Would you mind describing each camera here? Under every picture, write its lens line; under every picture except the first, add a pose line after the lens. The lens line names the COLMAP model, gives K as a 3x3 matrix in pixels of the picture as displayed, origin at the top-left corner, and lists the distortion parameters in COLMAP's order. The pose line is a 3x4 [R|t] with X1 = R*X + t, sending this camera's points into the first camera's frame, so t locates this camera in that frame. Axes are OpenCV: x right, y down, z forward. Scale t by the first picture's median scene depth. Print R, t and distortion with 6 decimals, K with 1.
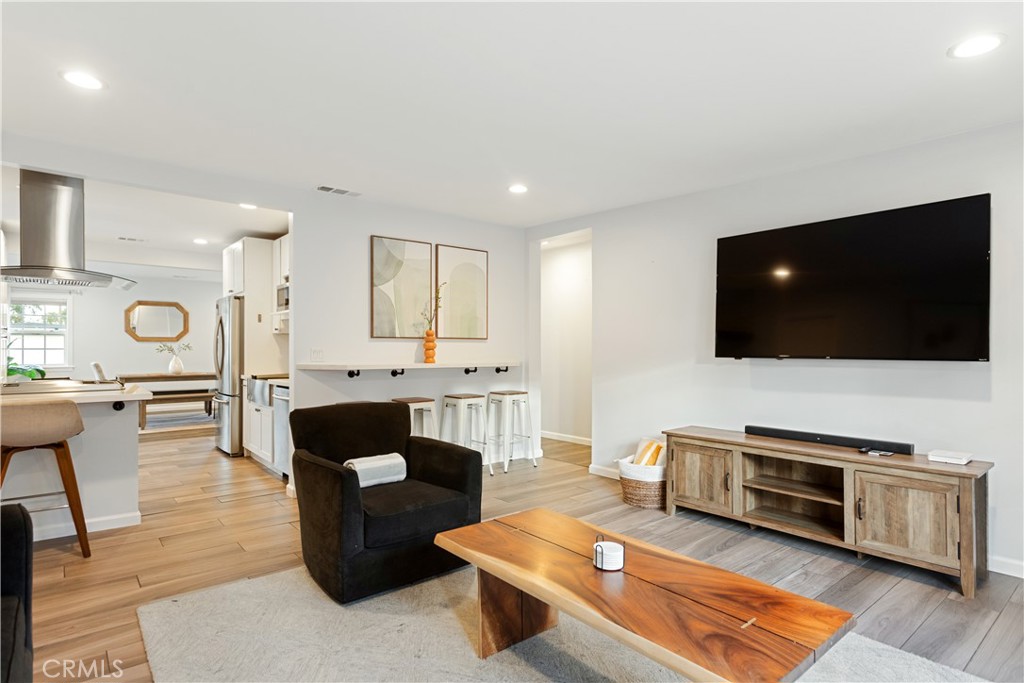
lens RADIAL K [[546.7, 0, 511.2], [0, 546.7, 342.2], [0, 0, 1]] dist [-0.000445, 0.000381]
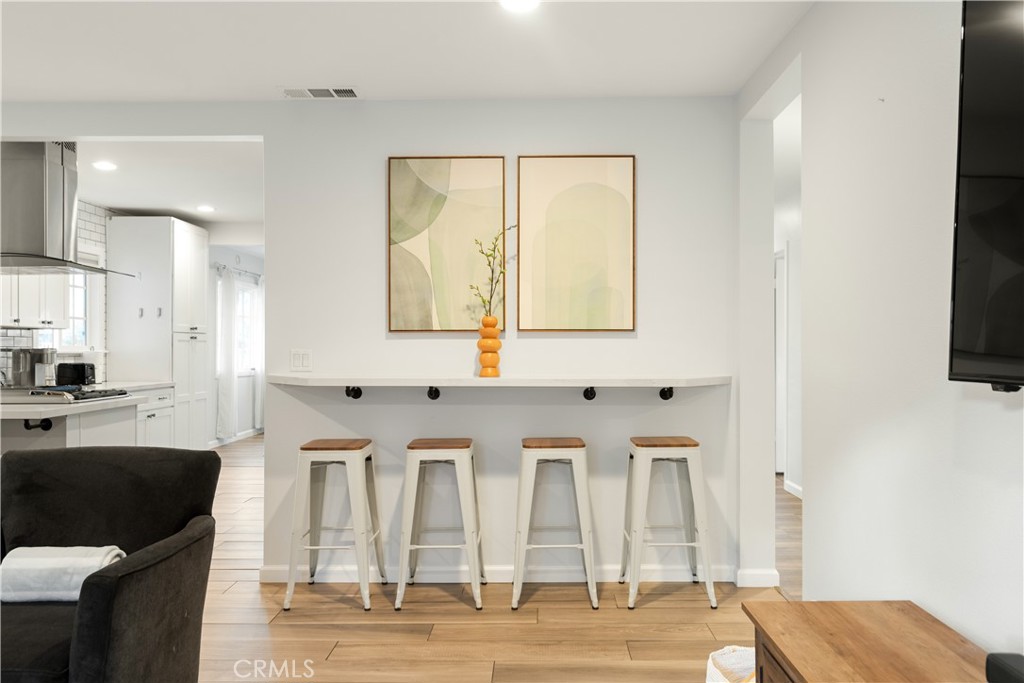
lens RADIAL K [[839.3, 0, 512.0], [0, 839.3, 343.1], [0, 0, 1]] dist [0.002179, -0.002653]
pose [[0.751345, -0.003697, -0.659899, 0.421566], [0.008655, 0.999954, 0.004253, 0.001246], [0.659853, -0.008907, 0.751342, 0.394045]]
